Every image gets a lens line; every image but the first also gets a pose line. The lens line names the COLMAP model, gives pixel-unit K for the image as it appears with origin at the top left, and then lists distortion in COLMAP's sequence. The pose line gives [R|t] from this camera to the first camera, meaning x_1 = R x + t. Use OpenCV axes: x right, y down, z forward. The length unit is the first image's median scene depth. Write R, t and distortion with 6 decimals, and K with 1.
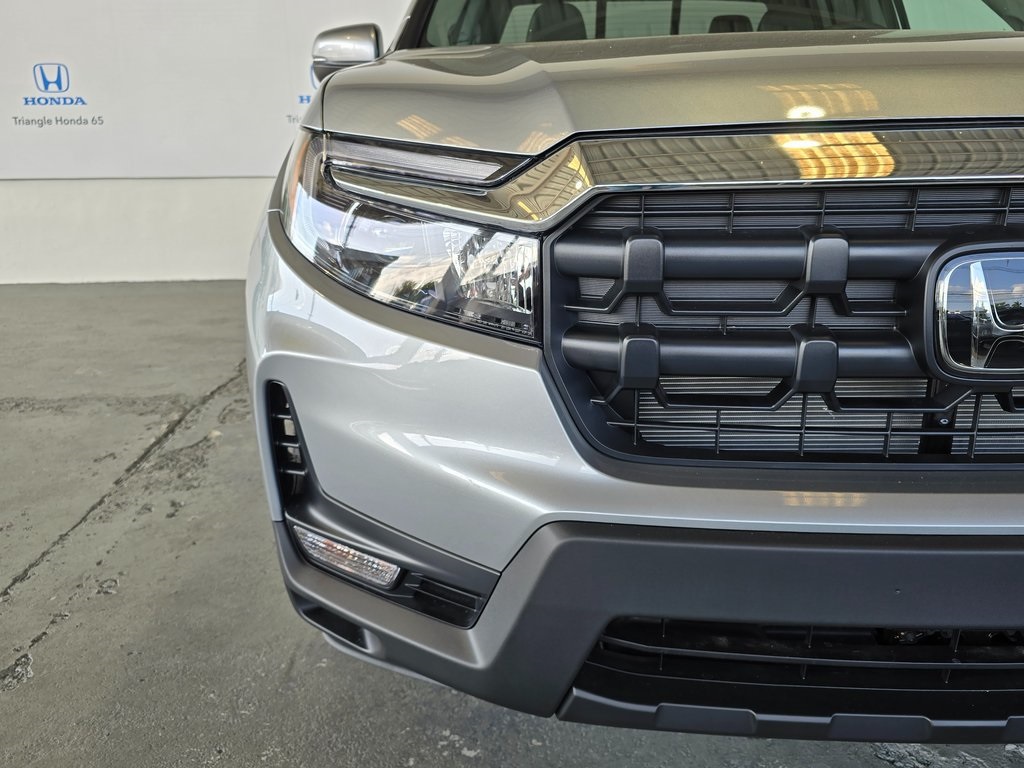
lens RADIAL K [[813.0, 0, 512.4], [0, 813.0, 378.9], [0, 0, 1]] dist [0.061175, -0.061874]
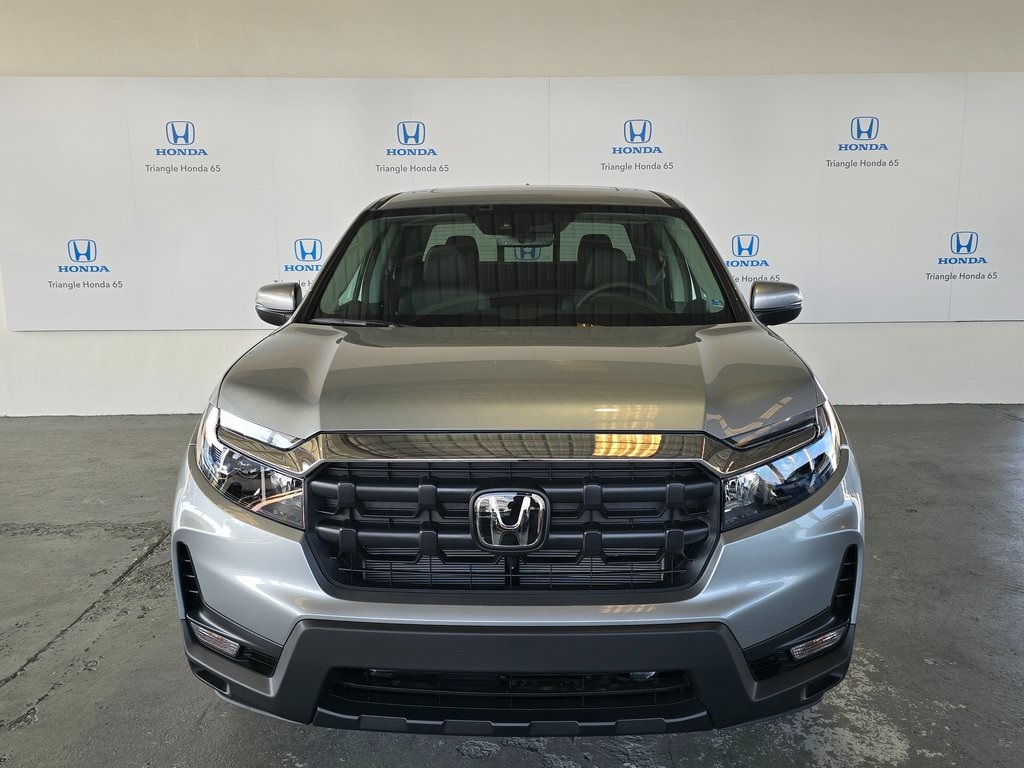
lens RADIAL K [[810.8, 0, 513.5], [0, 810.8, 388.6], [0, 0, 1]] dist [0.066644, -0.056507]
pose [[0.999879, 0.007298, -0.013766, 0.276892], [-0.008816, 0.993486, -0.113617, -0.078674], [0.012847, 0.113725, 0.993429, -0.505241]]
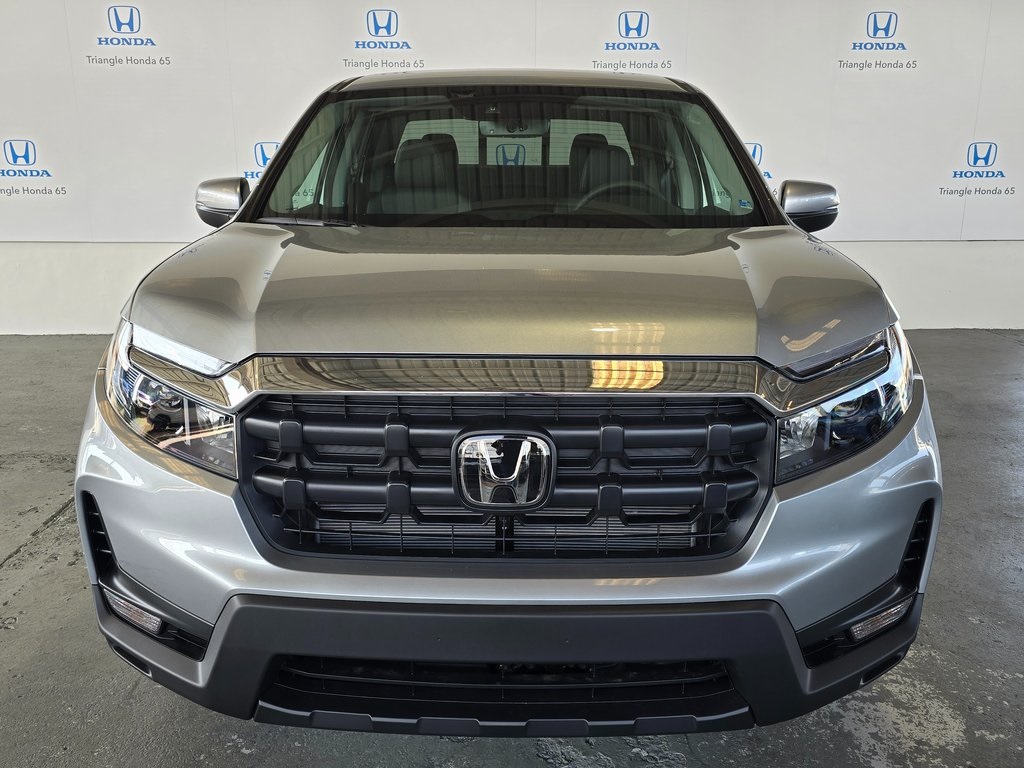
lens RADIAL K [[812.6, 0, 502.3], [0, 812.6, 378.7], [0, 0, 1]] dist [0.050361, -0.035995]
pose [[0.999889, 0.014600, 0.002812, 0.256304], [-0.014498, 0.999339, -0.033327, -0.091705], [-0.003297, 0.033283, 0.999441, -0.283510]]
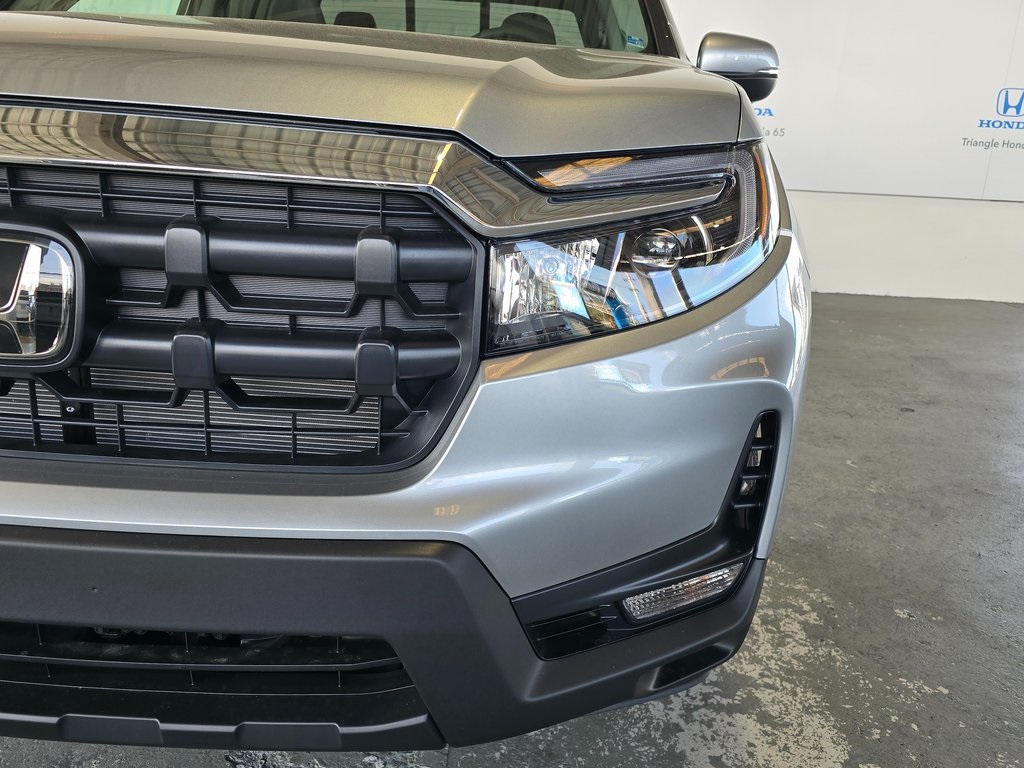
lens RADIAL K [[813.0, 0, 512.4], [0, 813.0, 378.9], [0, 0, 1]] dist [0.061175, -0.061874]
pose [[0.996938, 0.075114, -0.021756, 0.533673], [-0.075193, 0.997165, -0.002812, -0.010883], [0.021483, 0.004439, 0.999759, 0.016245]]
